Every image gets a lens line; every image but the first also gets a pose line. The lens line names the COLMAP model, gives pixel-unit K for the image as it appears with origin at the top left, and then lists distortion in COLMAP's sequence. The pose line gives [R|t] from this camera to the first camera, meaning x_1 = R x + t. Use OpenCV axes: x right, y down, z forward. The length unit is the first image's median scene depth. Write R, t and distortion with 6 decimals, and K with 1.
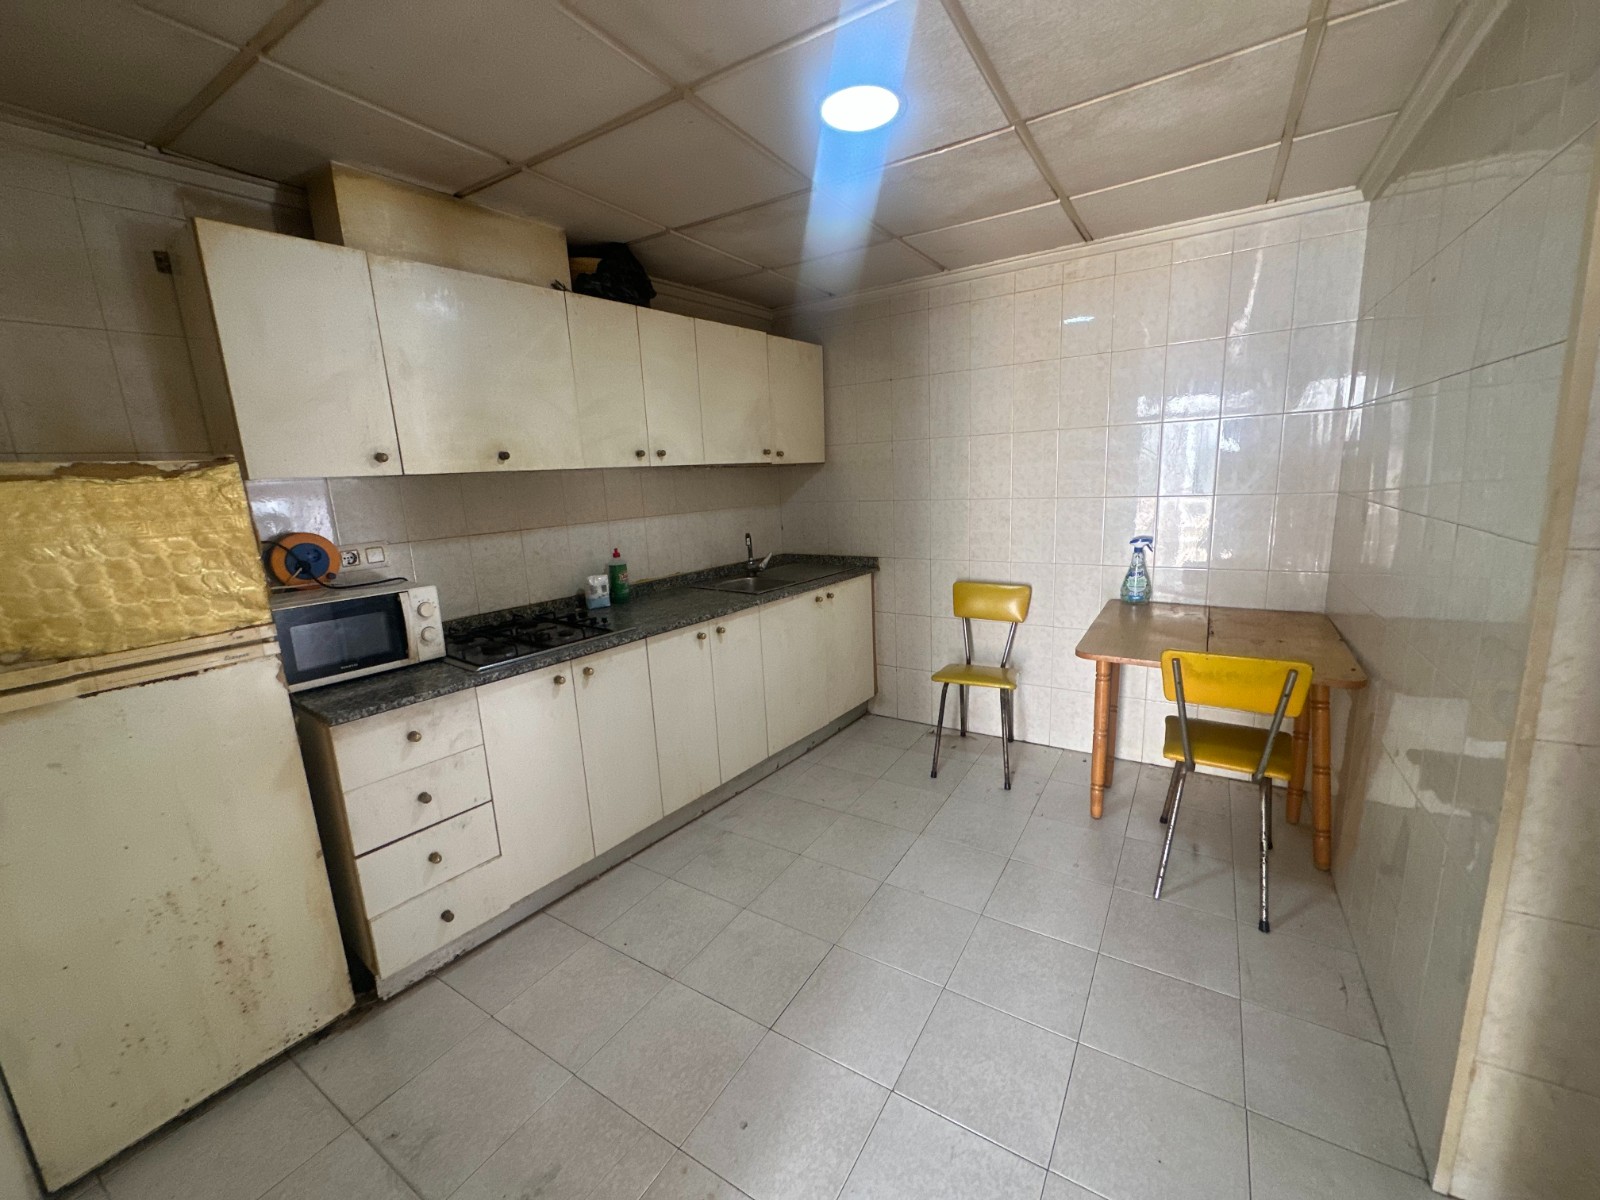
lens RADIAL K [[643.5, 0, 798.0], [0, 643.5, 600.6], [0, 0, 1]] dist [-0.001606, -0.000467]
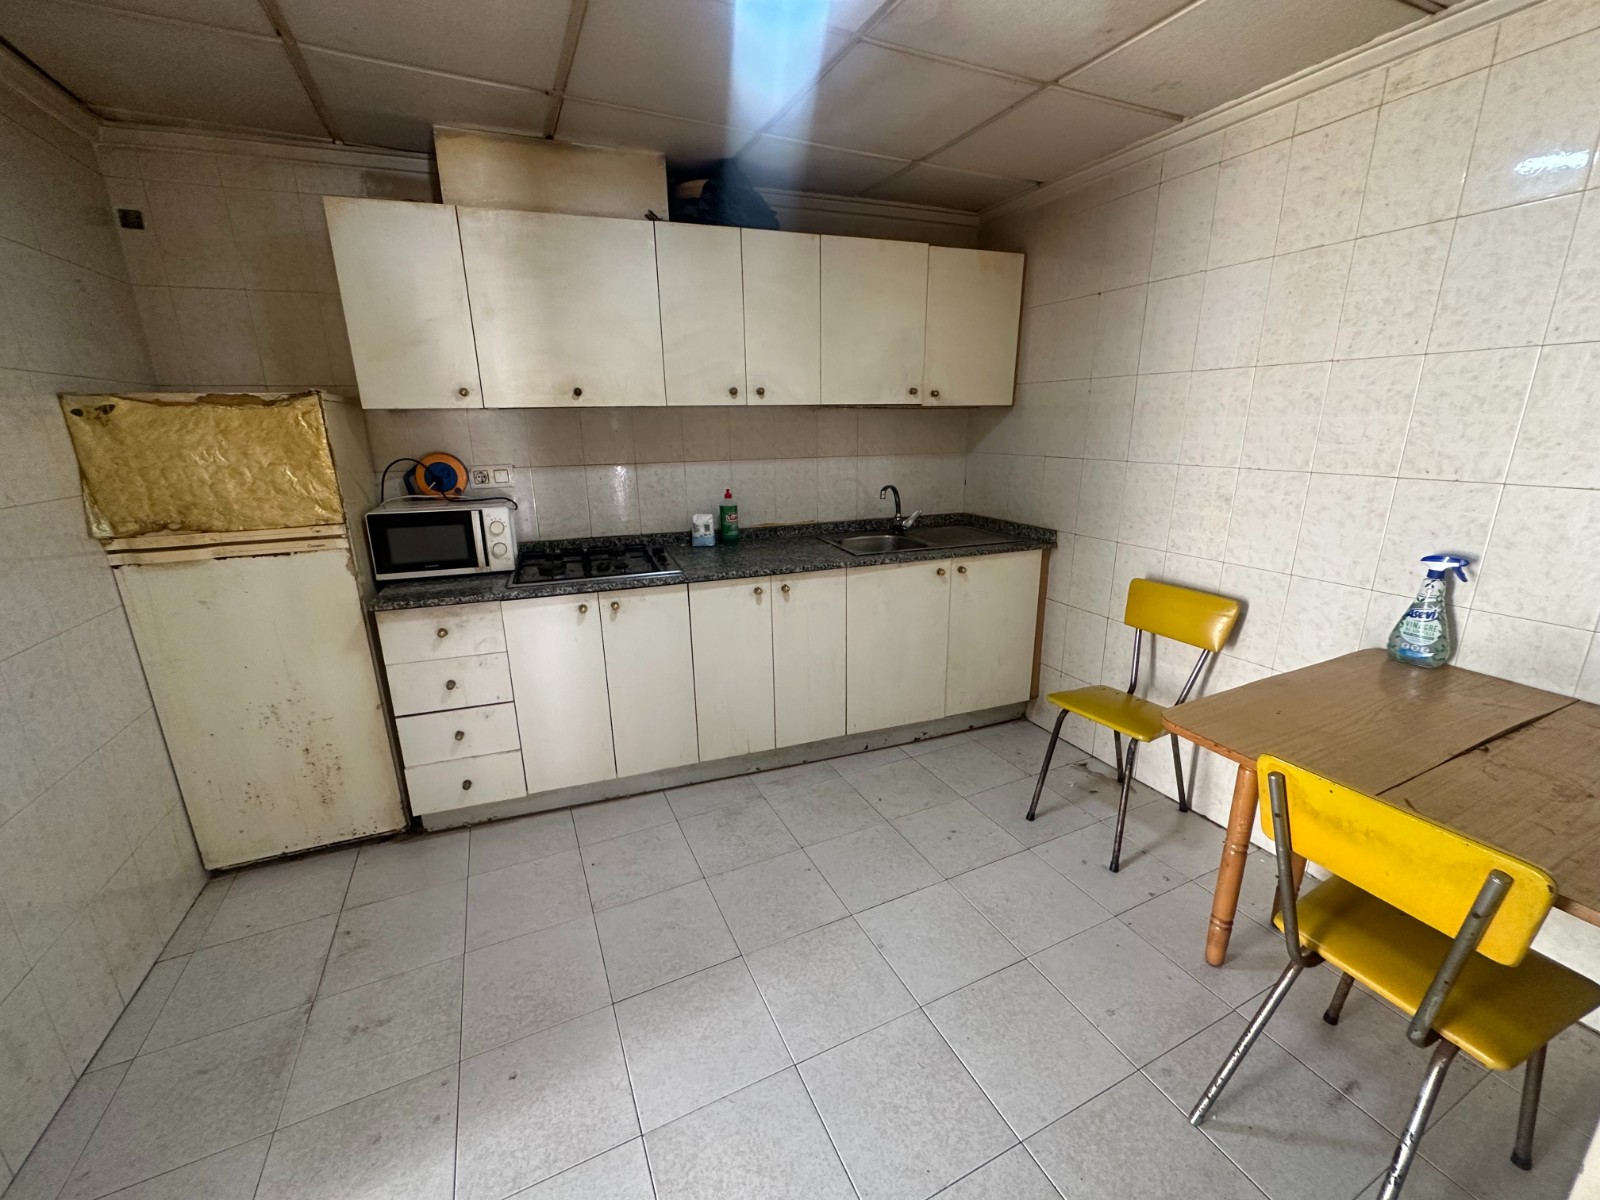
lens RADIAL K [[643.5, 0, 800.4], [0, 643.5, 599.0], [0, 0, 1]] dist [-0.001606, -0.000467]
pose [[0.841493, 0.178545, -0.509913, 0.408624], [-0.131836, 0.983143, 0.126682, -0.064851], [0.523936, -0.039377, 0.850847, 0.247782]]
